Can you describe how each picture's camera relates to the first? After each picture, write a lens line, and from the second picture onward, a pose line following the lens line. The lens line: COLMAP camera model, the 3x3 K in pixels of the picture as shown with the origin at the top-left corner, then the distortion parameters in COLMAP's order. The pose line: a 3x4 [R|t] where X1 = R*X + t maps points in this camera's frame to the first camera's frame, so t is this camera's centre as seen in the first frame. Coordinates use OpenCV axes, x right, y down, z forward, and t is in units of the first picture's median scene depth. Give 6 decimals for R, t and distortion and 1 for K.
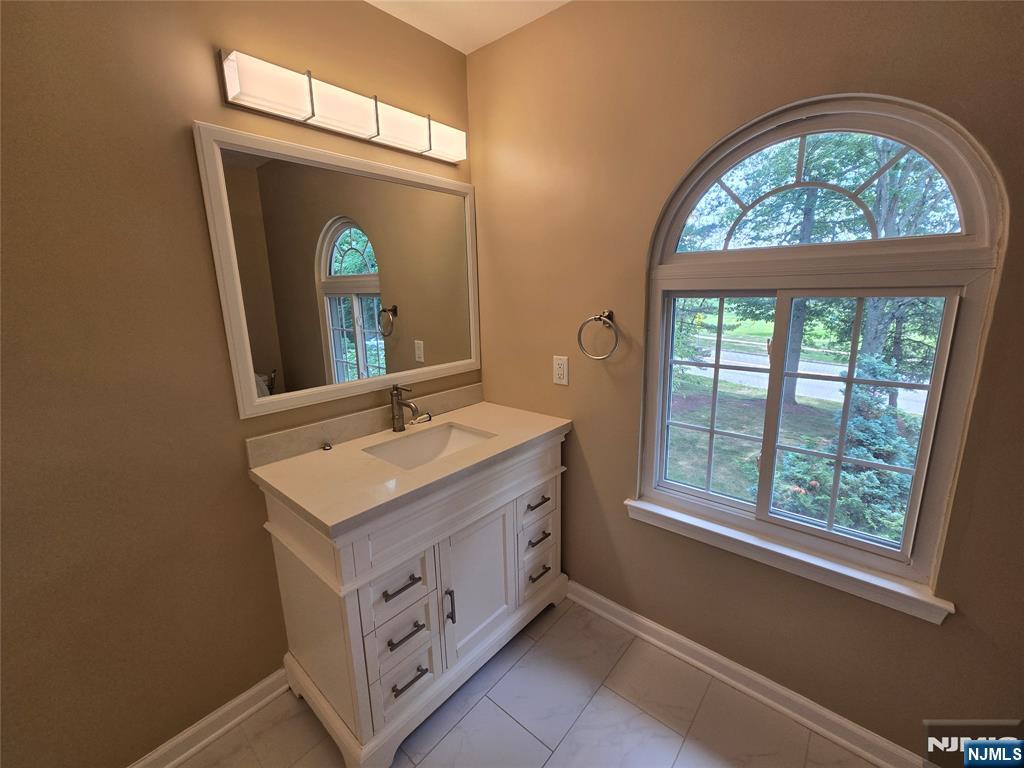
lens RADIAL K [[427.9, 0, 507.3], [0, 427.9, 380.0], [0, 0, 1]] dist [-0.002281, 0.002110]
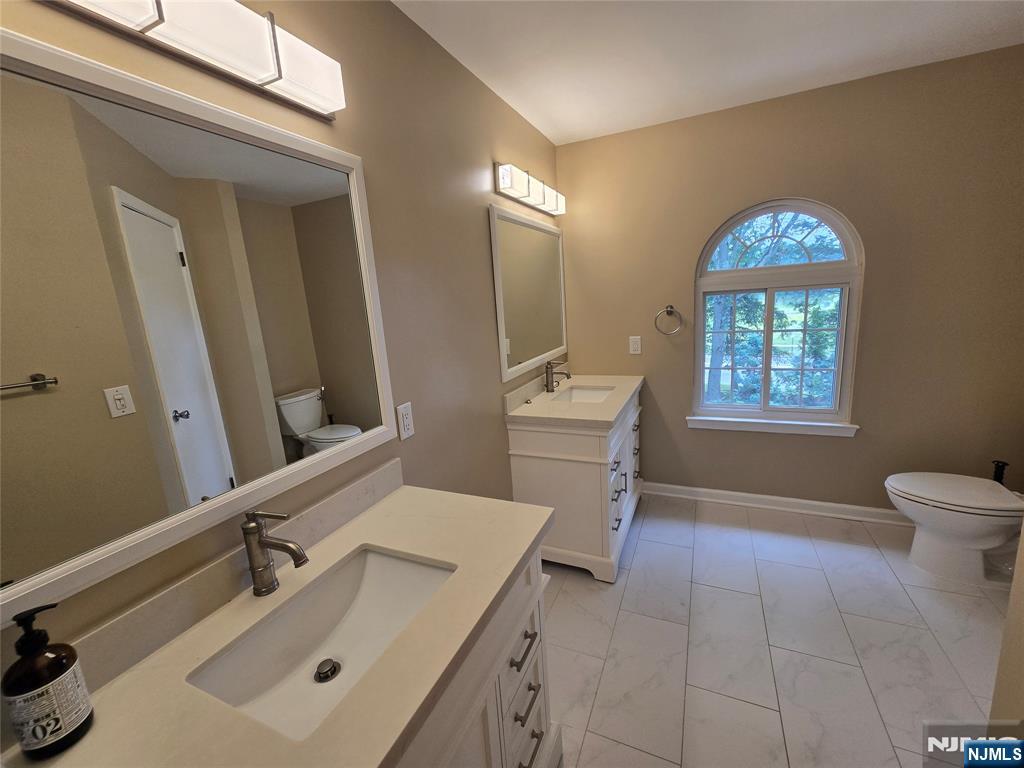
lens RADIAL K [[427.9, 0, 504.5], [0, 427.9, 383.6], [0, 0, 1]] dist [-0.002281, 0.002110]
pose [[0.960846, -0.099185, 0.258724, -0.825314], [0.104557, 0.994494, -0.007051, 0.085310], [-0.256600, 0.033827, 0.965926, -0.440379]]
